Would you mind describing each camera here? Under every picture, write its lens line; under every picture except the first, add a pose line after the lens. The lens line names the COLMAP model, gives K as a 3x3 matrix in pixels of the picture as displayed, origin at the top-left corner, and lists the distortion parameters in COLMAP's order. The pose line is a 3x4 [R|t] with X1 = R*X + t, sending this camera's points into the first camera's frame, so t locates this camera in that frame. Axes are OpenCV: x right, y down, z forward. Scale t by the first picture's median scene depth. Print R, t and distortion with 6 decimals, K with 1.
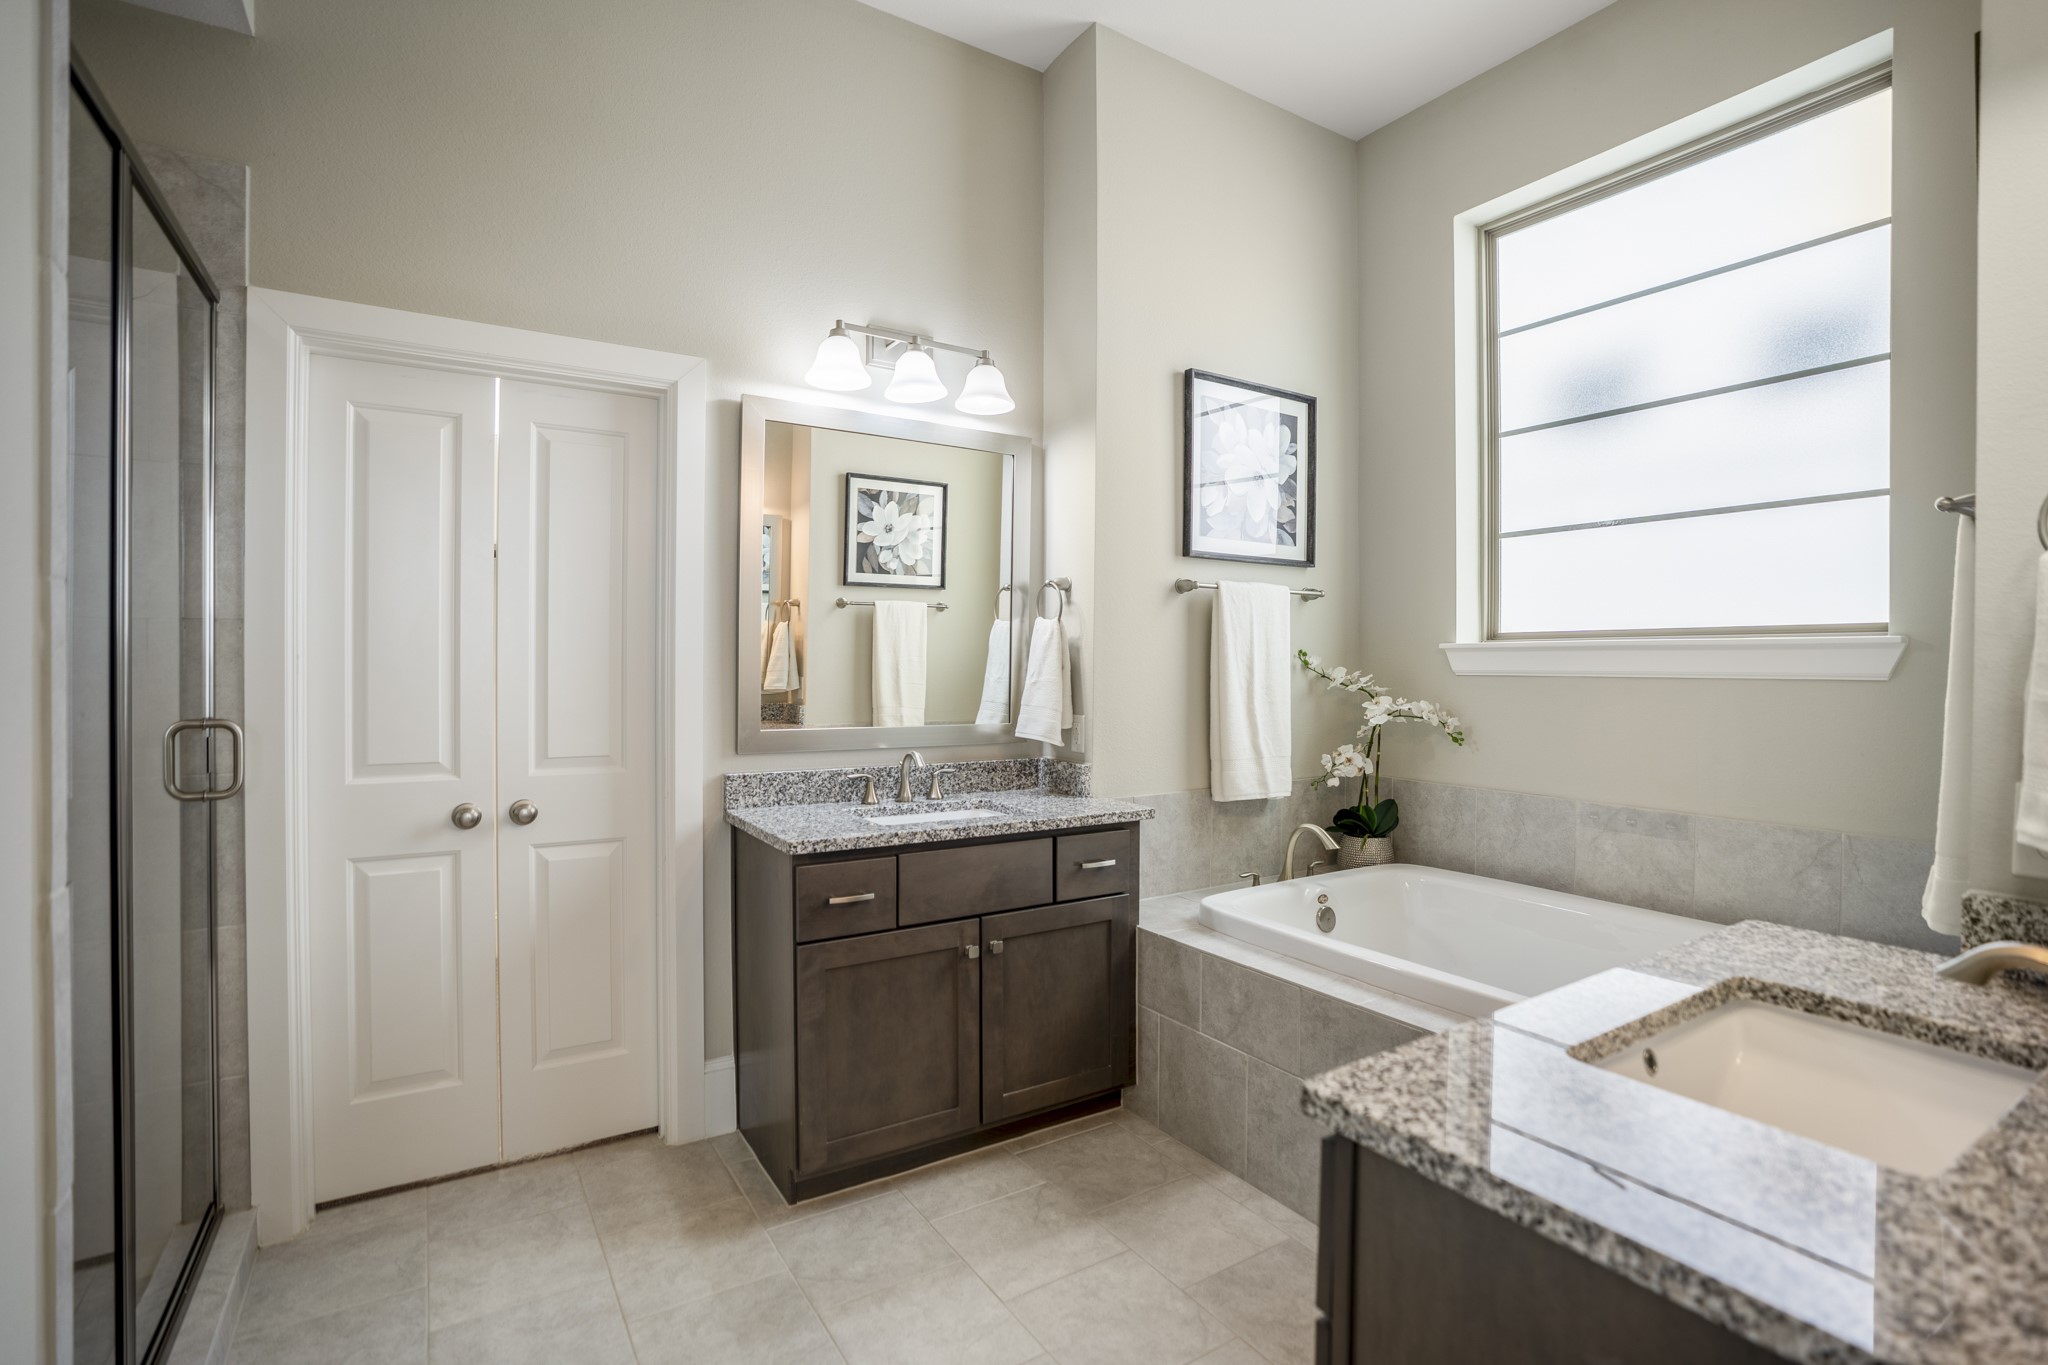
lens RADIAL K [[953.4, 0, 1024.0], [0, 953.4, 682.5], [0, 0, 1]] dist [-0.085966, 0.024415]
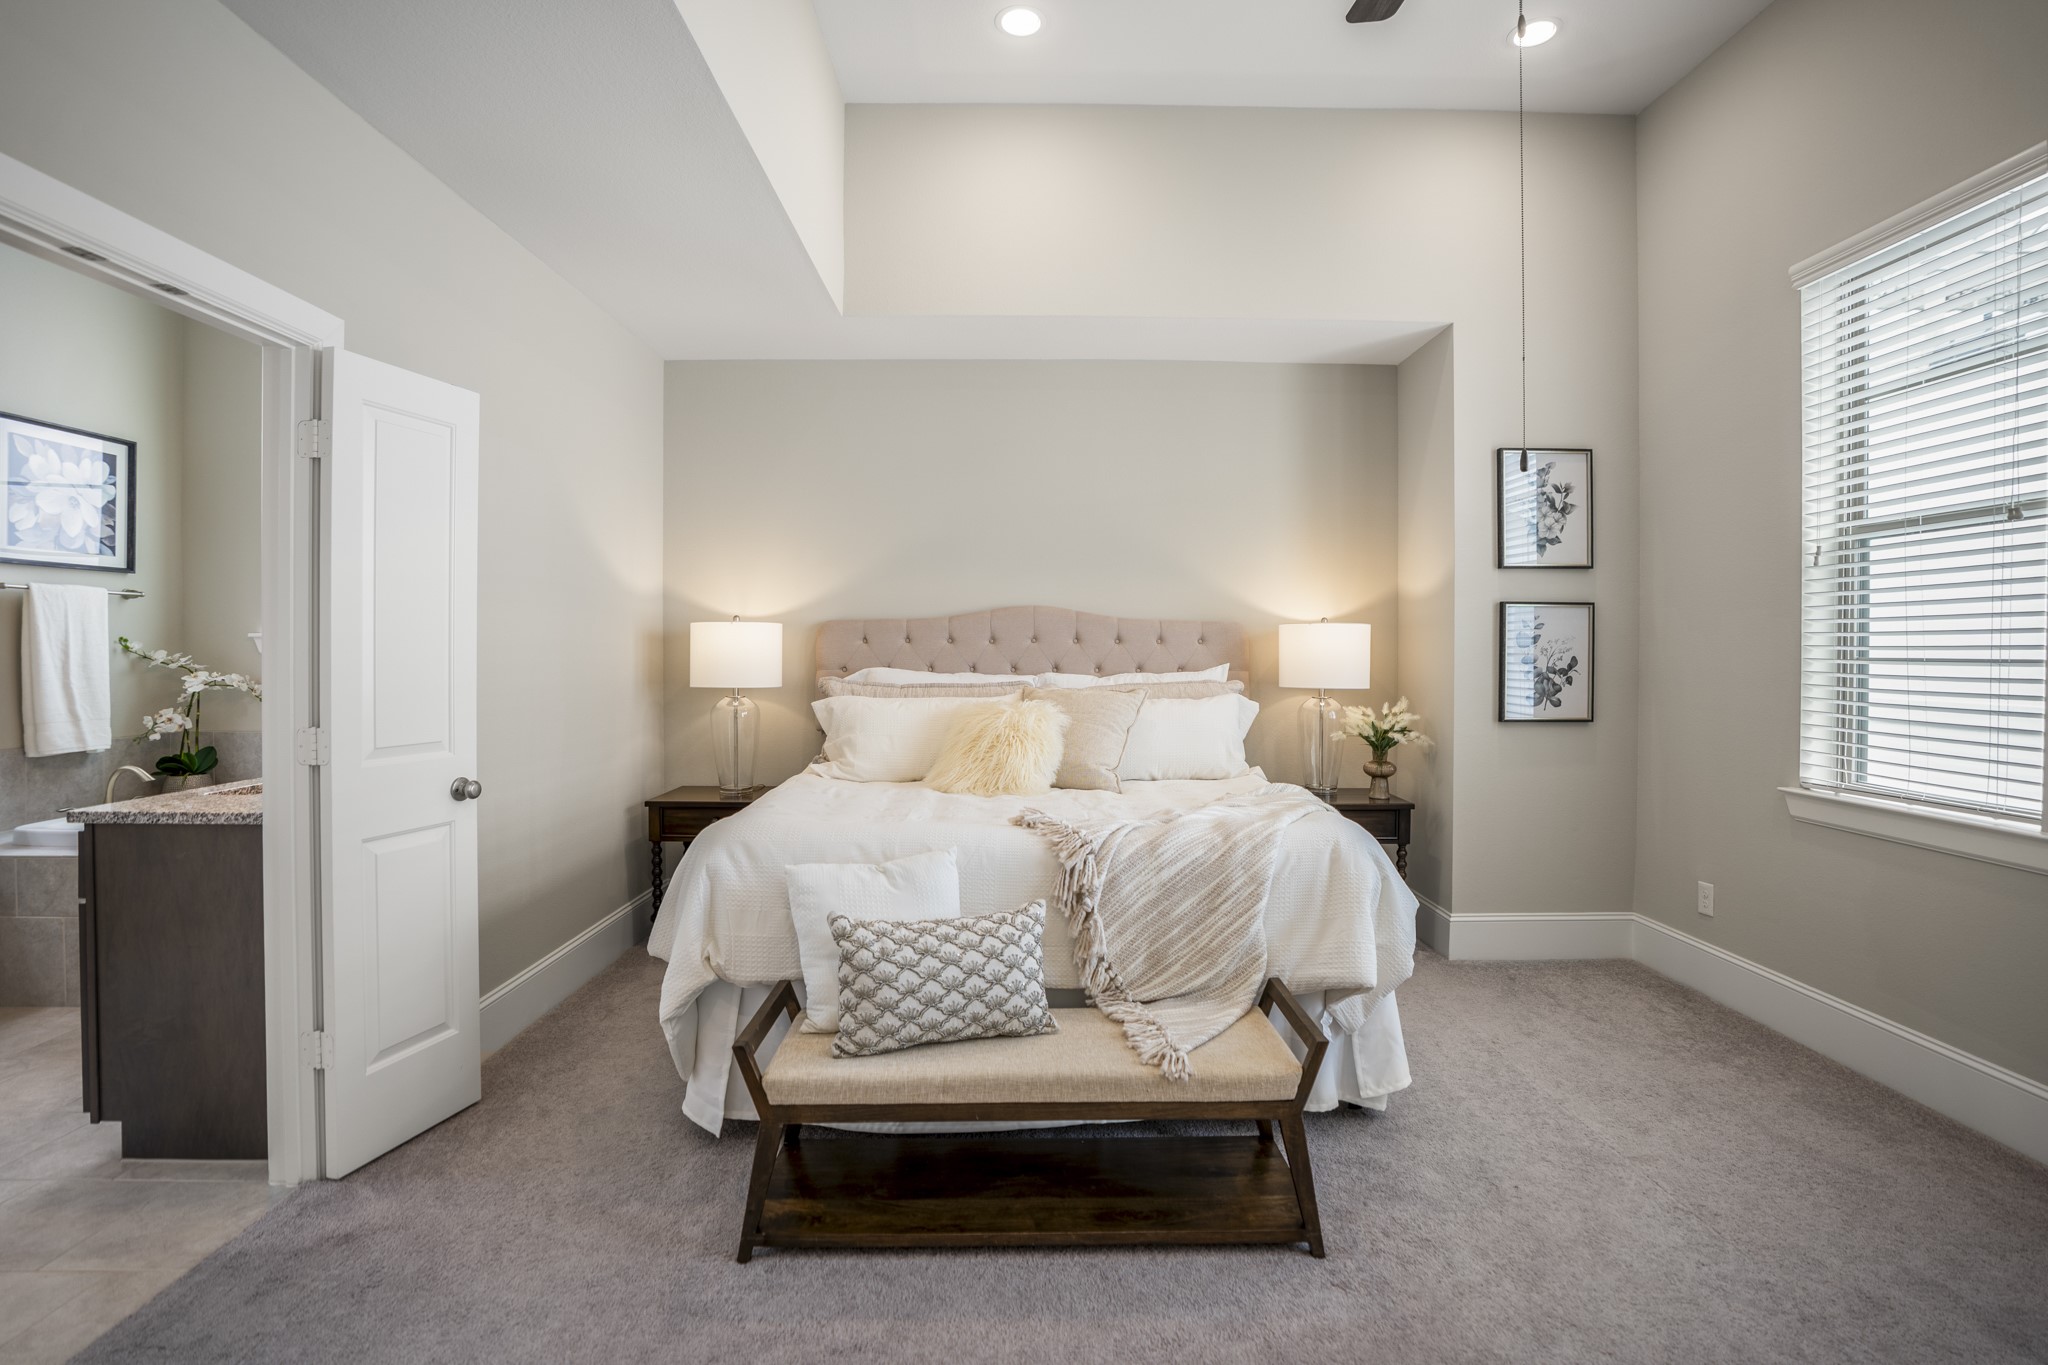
lens RADIAL K [[962.5, 0, 1021.3], [0, 962.5, 665.4], [0, 0, 1]] dist [-0.069367, 0.028041]
pose [[0.529471, -0.013915, 0.848214, -0.131936], [0.011591, 0.999891, 0.009168, 0.007280], [-0.848249, 0.004978, 0.529574, -0.737718]]
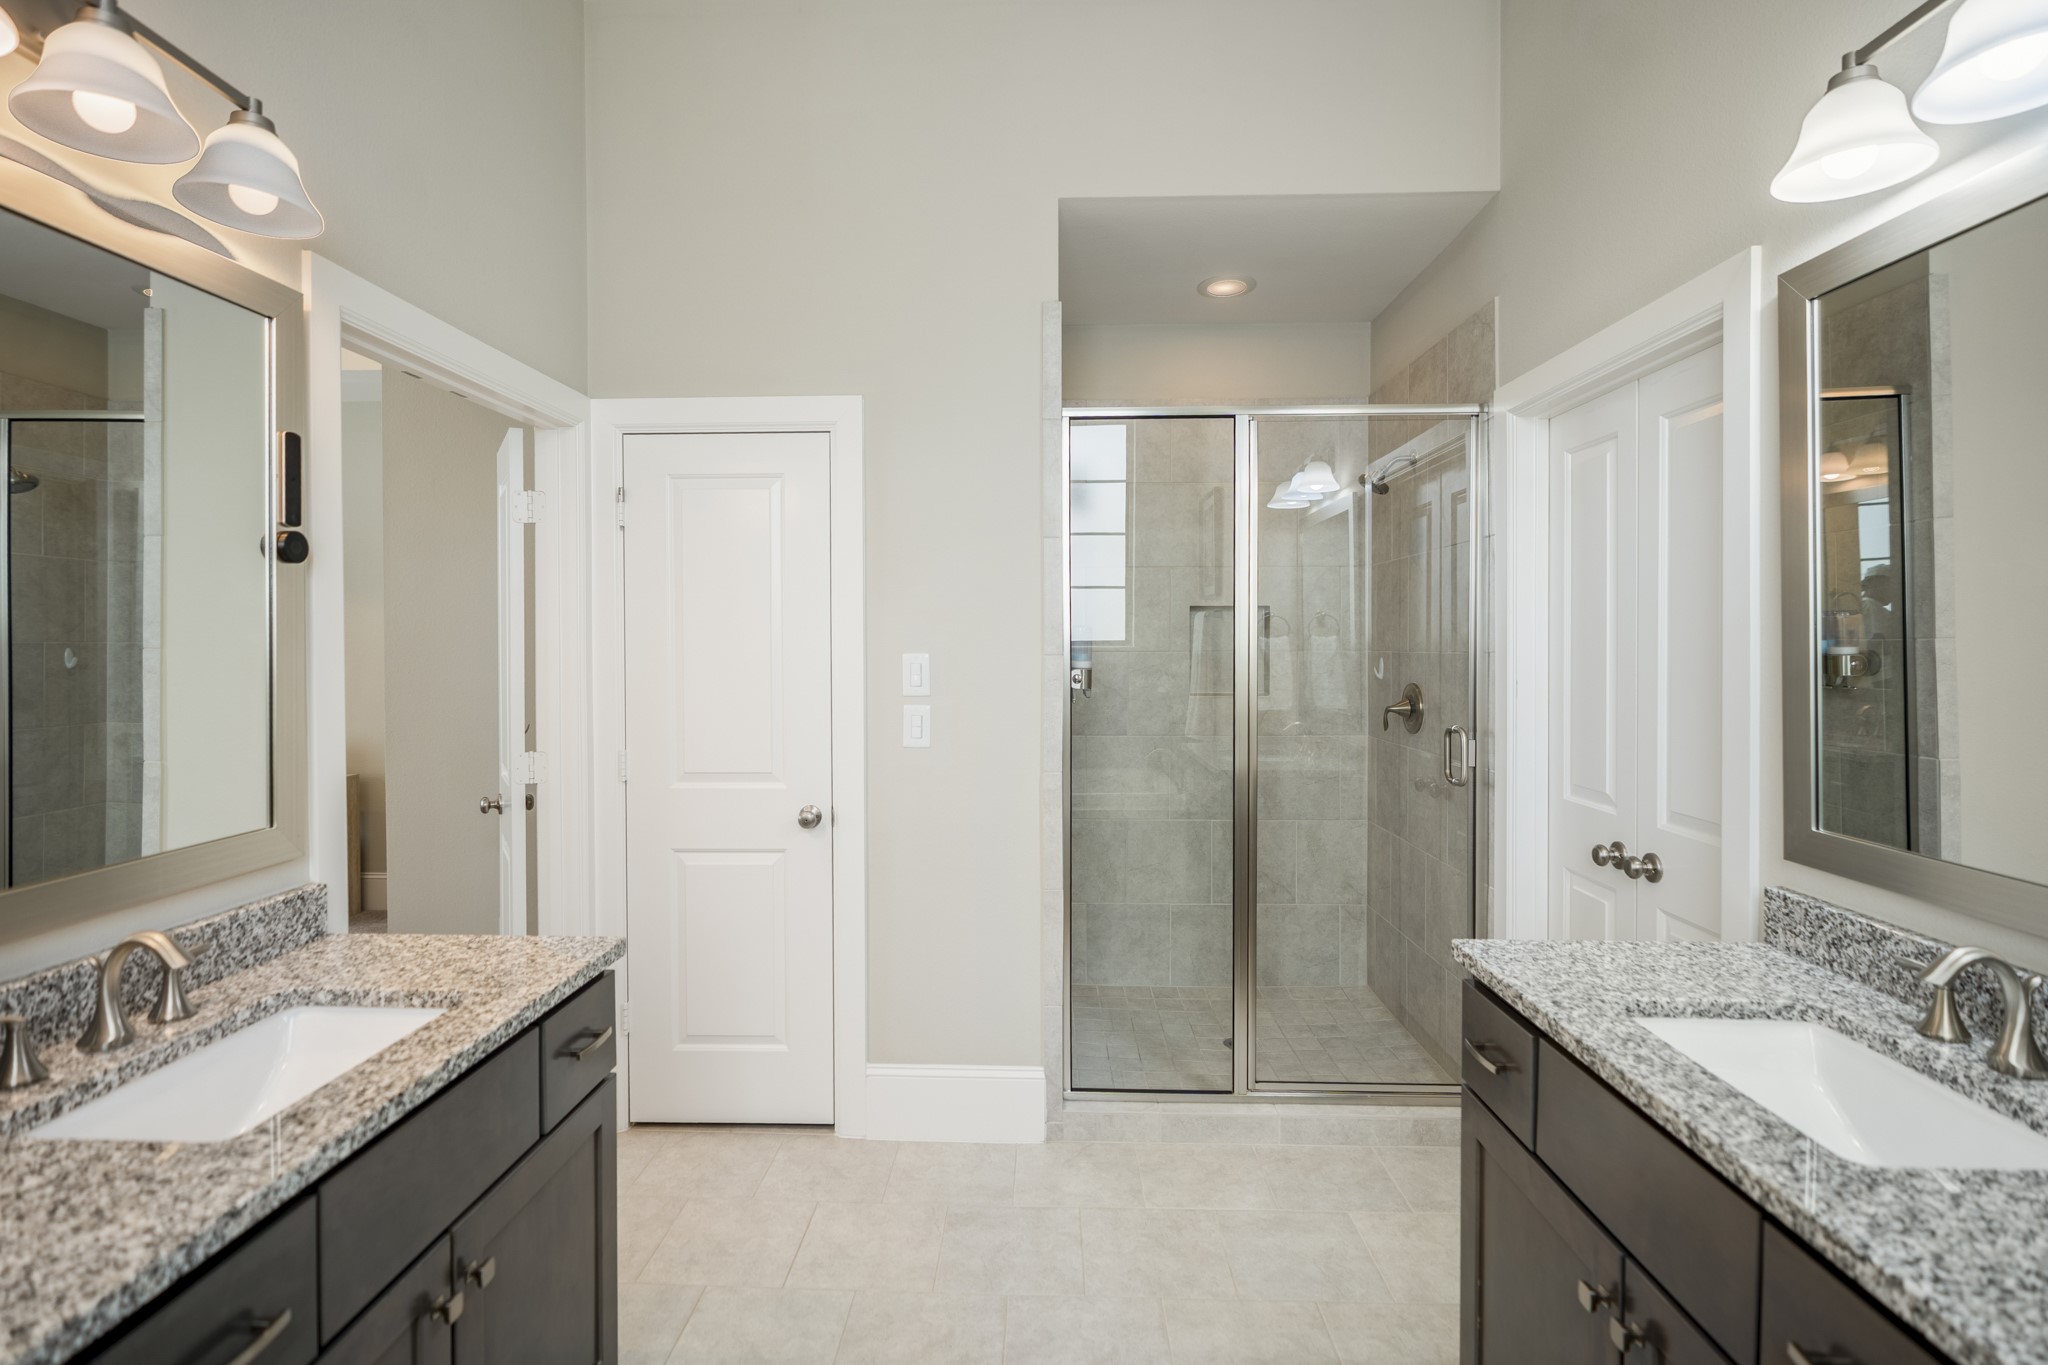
lens RADIAL K [[974.4, 0, 1023.5], [0, 974.4, 687.3], [0, 0, 1]] dist [-0.052461, 0.011595]
pose [[-0.566049, 0.035899, -0.823590, 0.387161], [-0.017633, 0.998296, 0.055633, -0.050035], [0.824183, 0.046013, -0.564451, 0.745415]]
